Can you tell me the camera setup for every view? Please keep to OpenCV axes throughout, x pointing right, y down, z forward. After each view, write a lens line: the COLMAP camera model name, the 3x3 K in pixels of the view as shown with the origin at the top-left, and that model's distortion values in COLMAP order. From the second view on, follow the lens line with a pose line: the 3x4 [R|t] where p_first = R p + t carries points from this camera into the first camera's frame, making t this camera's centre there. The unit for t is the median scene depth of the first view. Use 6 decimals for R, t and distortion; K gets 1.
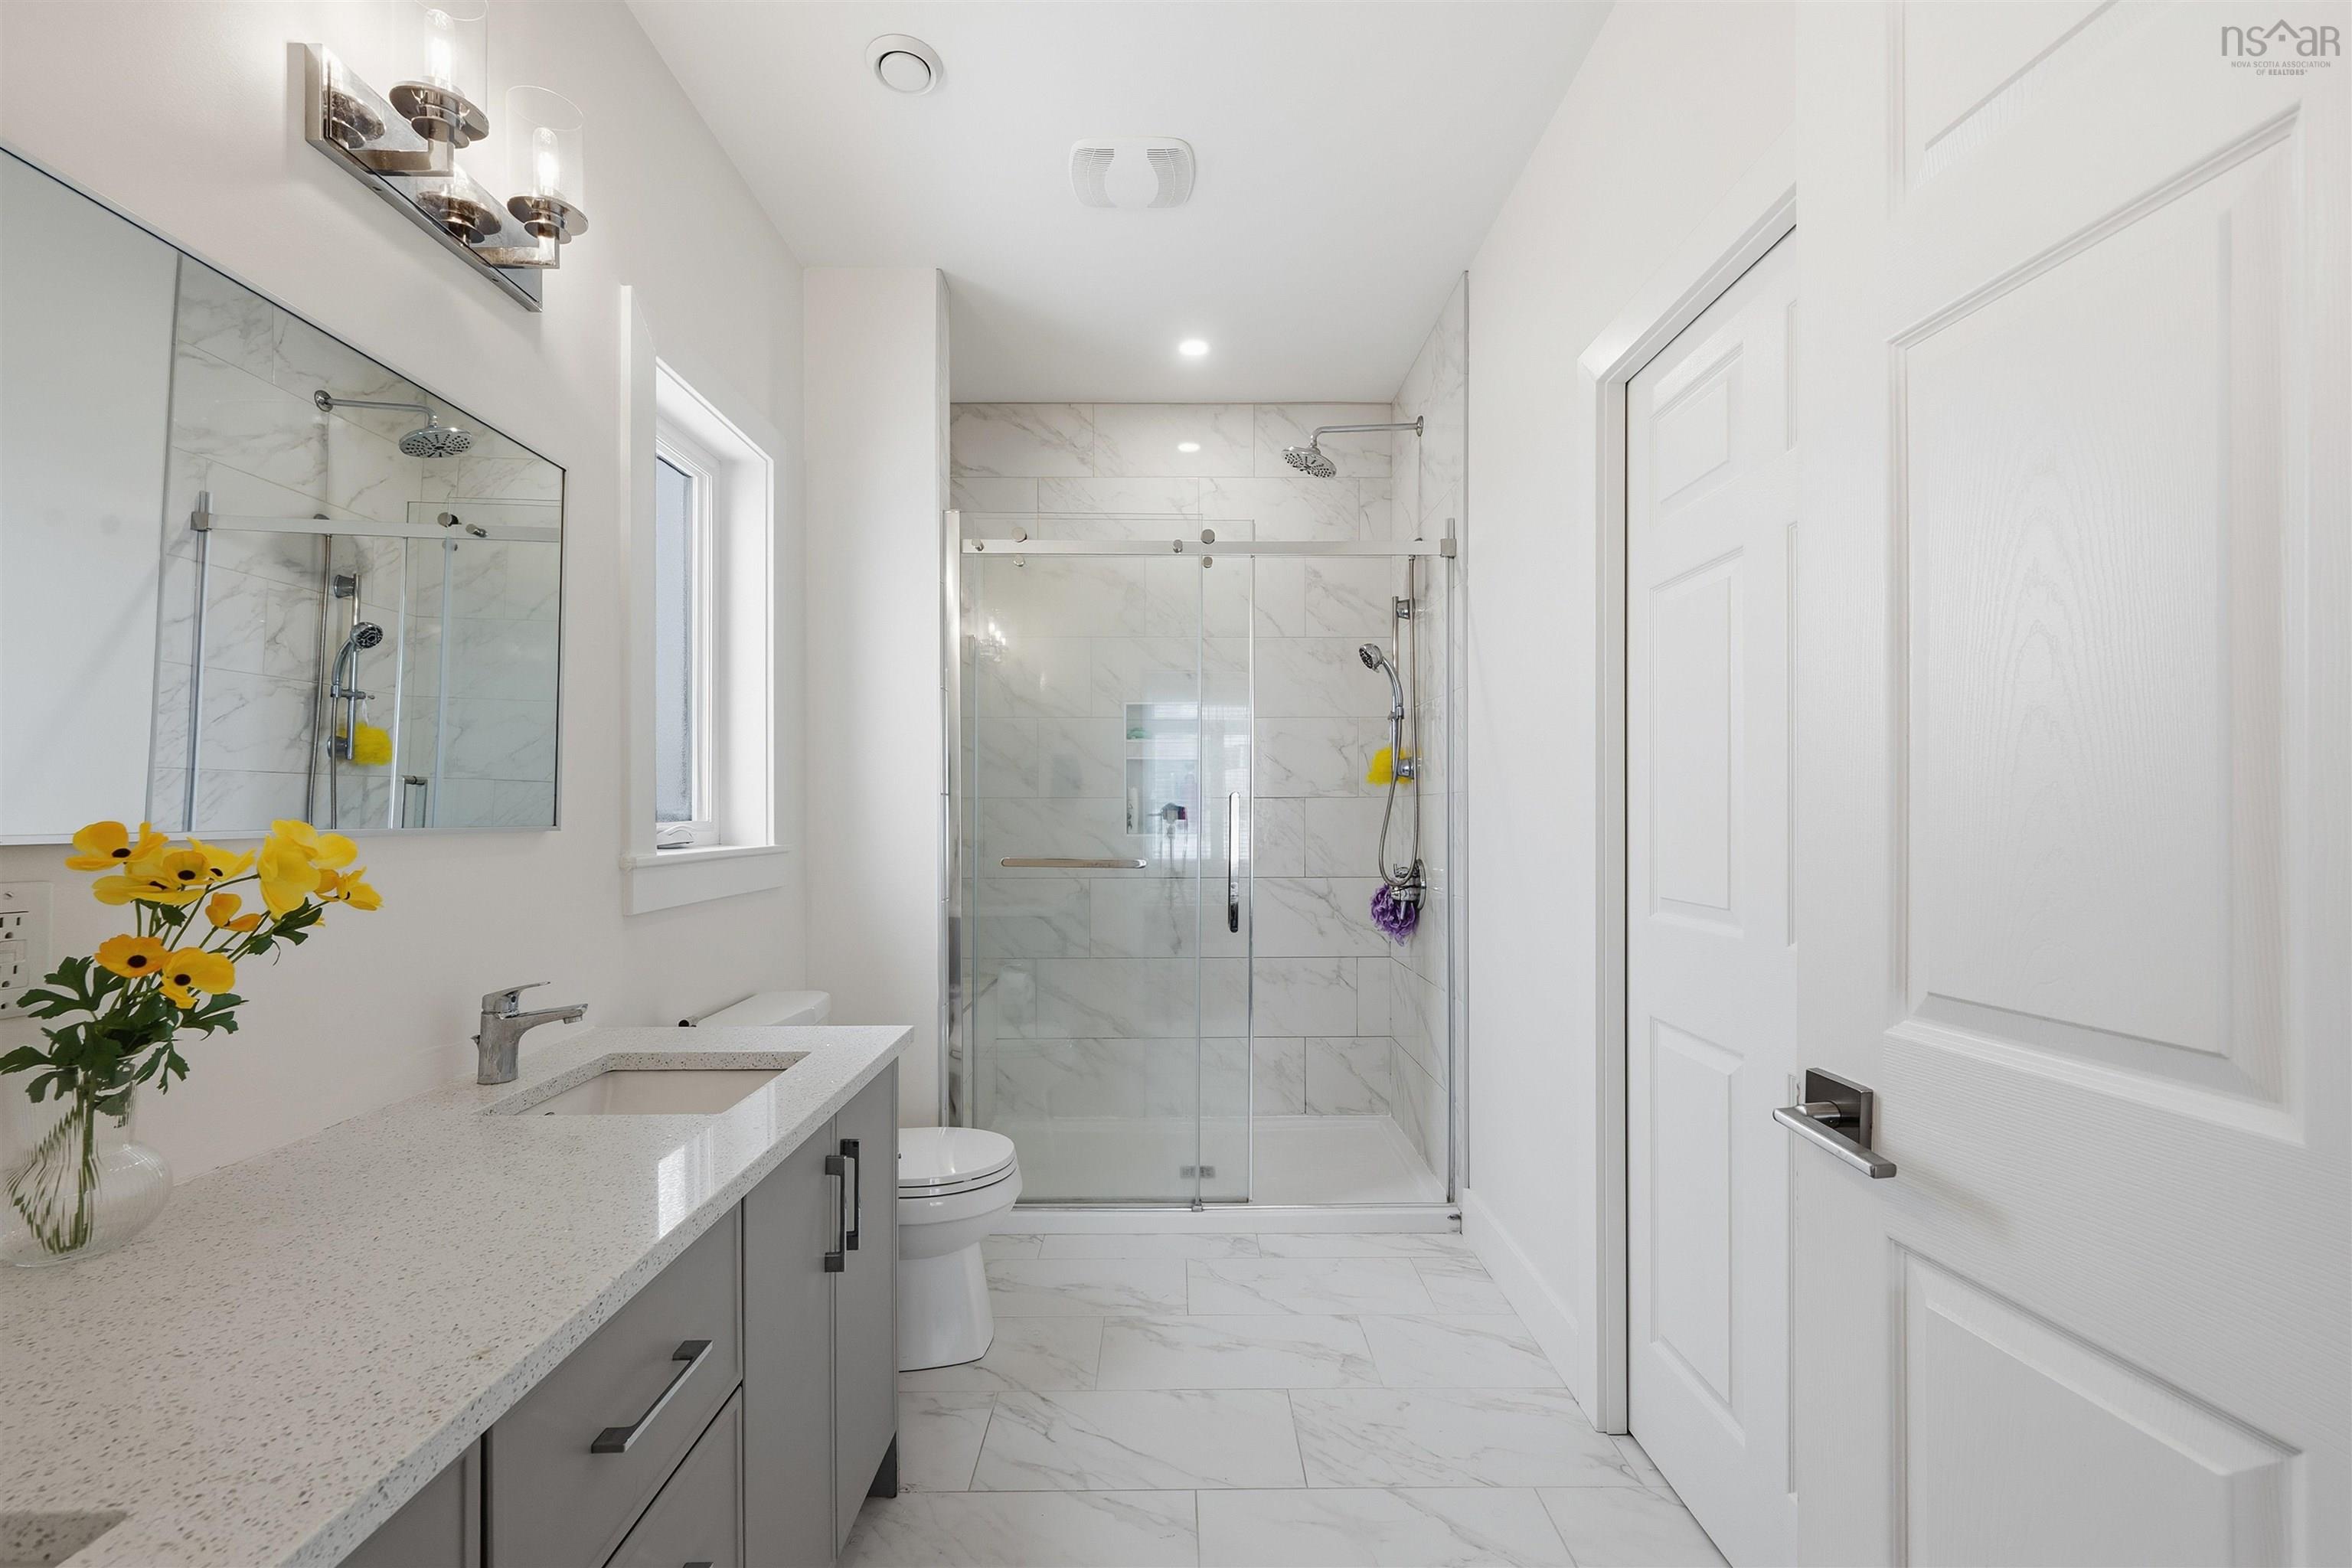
lens RADIAL K [[972.3, 0, 1176.6], [0, 972.3, 791.9], [0, 0, 1]] dist [-0.002661, -0.000119]
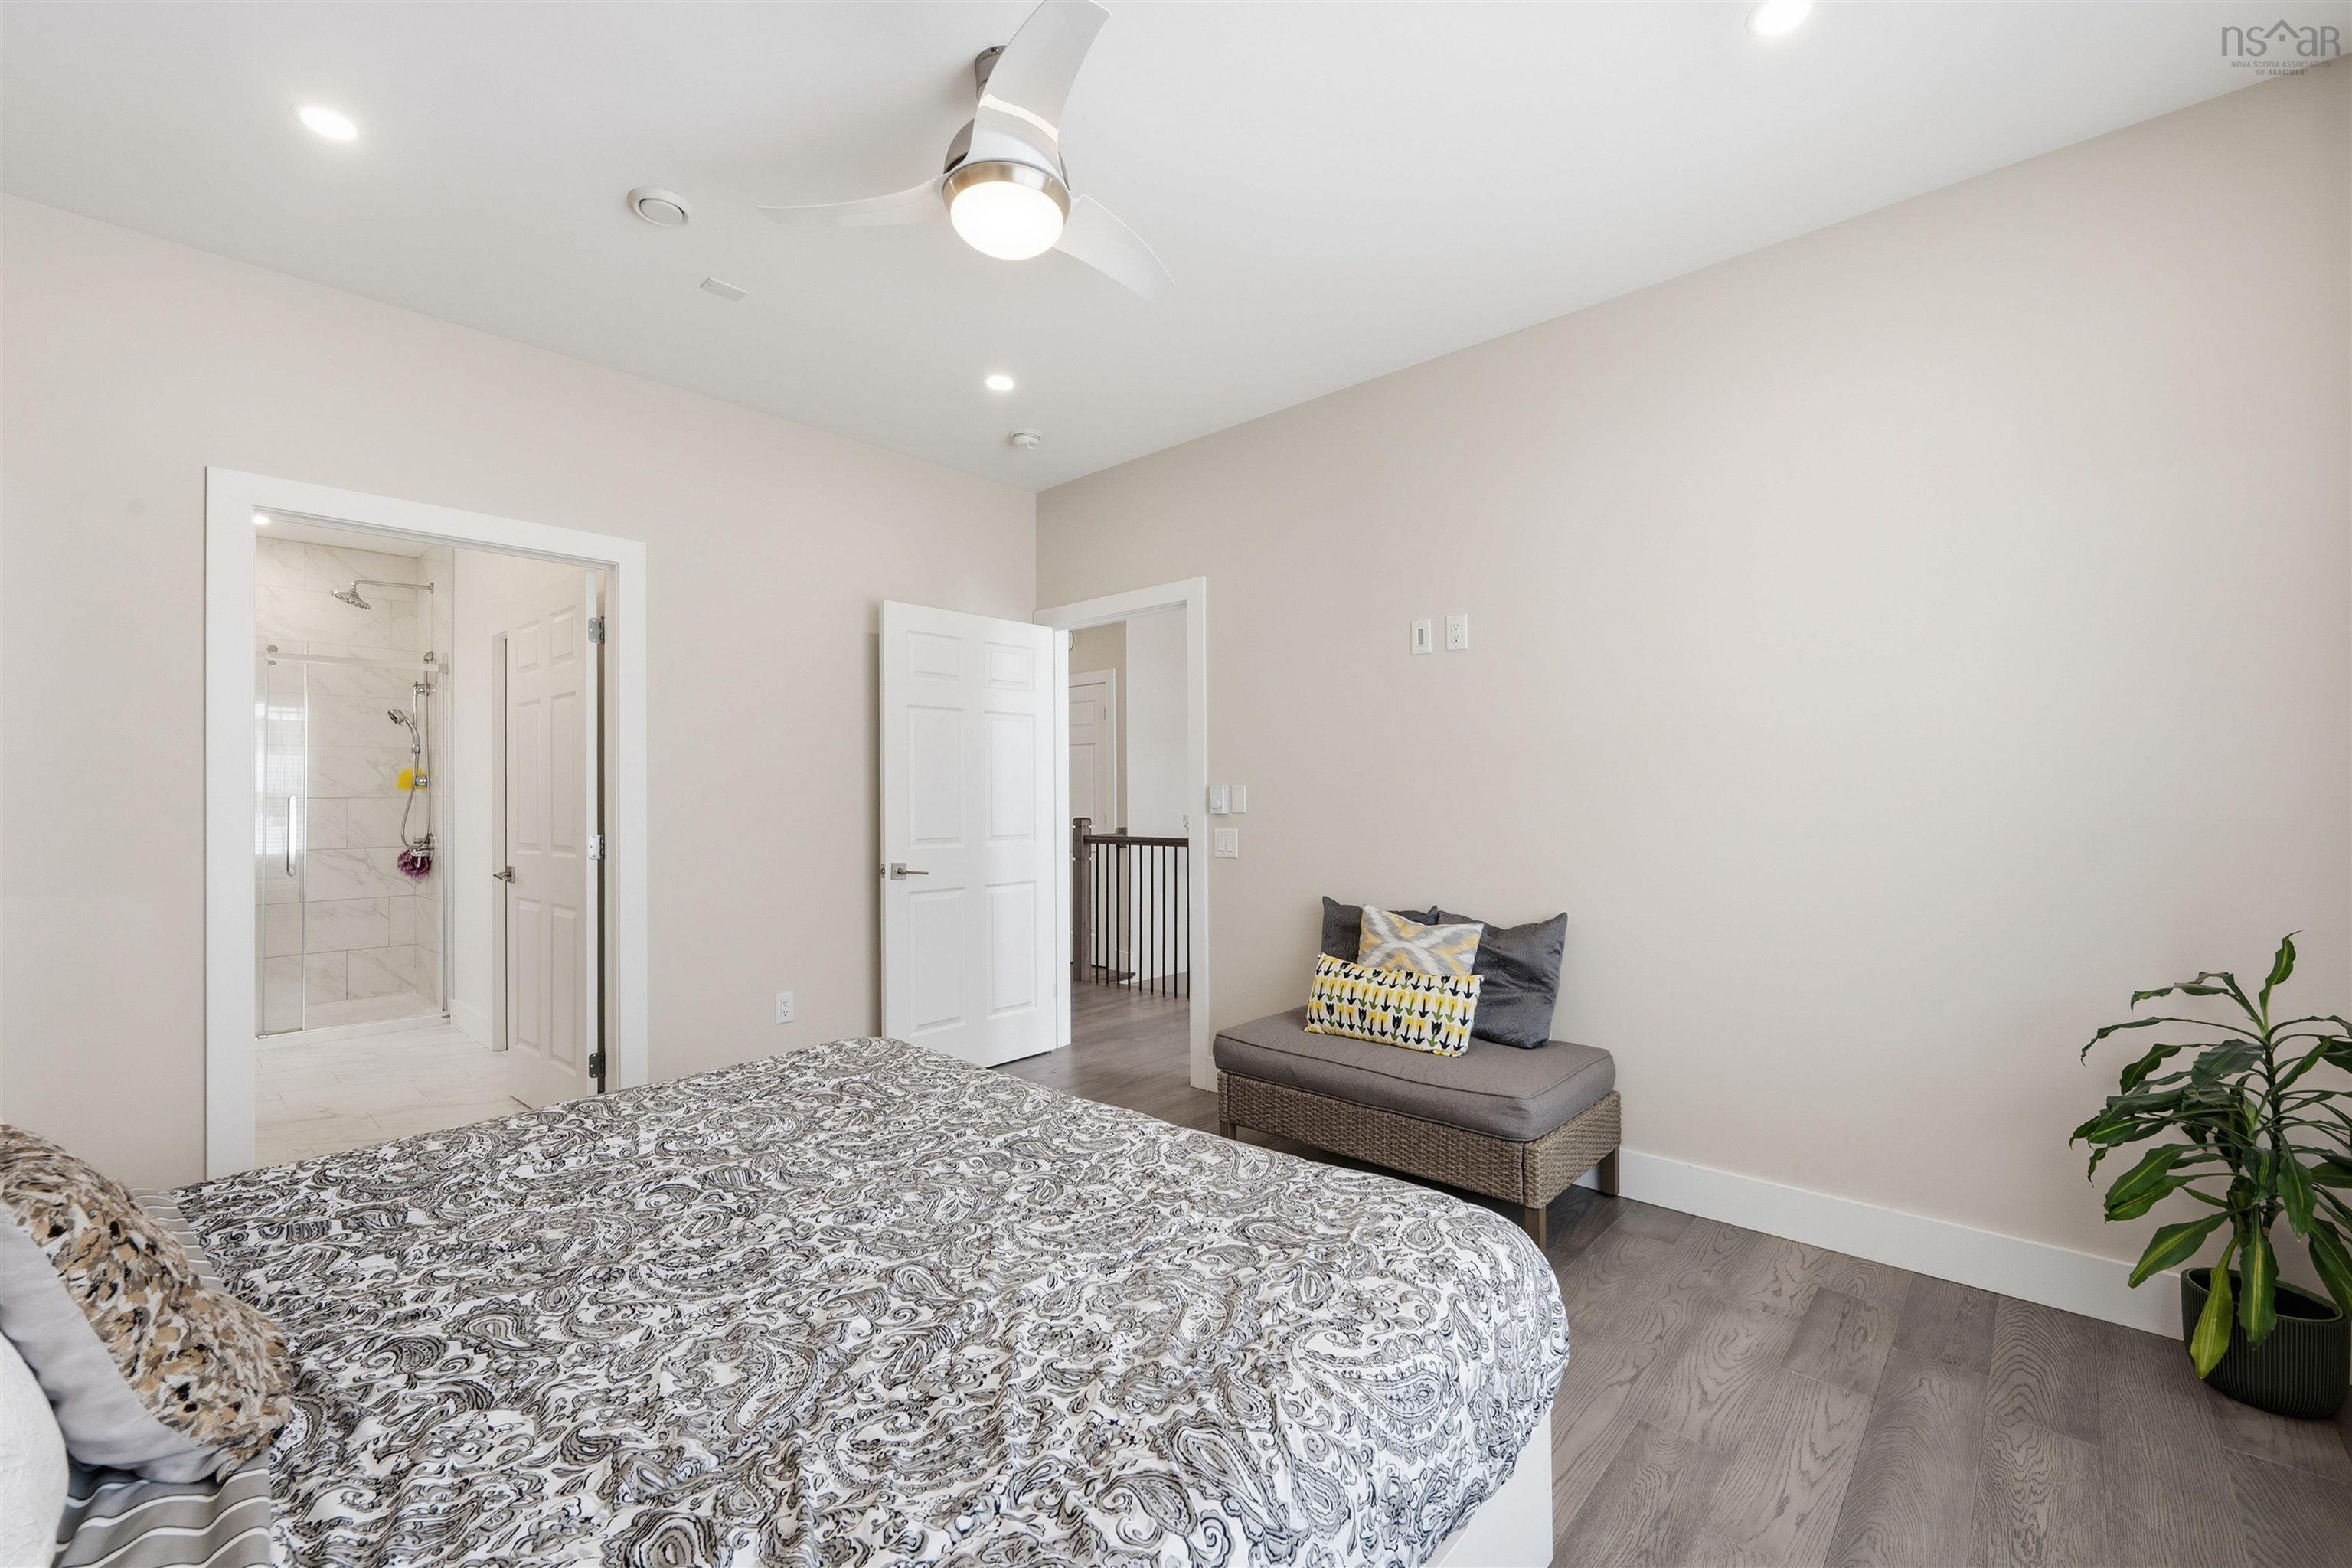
lens RADIAL K [[972.3, 0, 1179.6], [0, 972.3, 789.6], [0, 0, 1]] dist [-0.002661, -0.000119]
pose [[0.680815, 0.005971, 0.732431, -0.110149], [-0.009476, 0.999955, 0.000656, -0.021763], [-0.732394, -0.007387, 0.680841, -1.146762]]
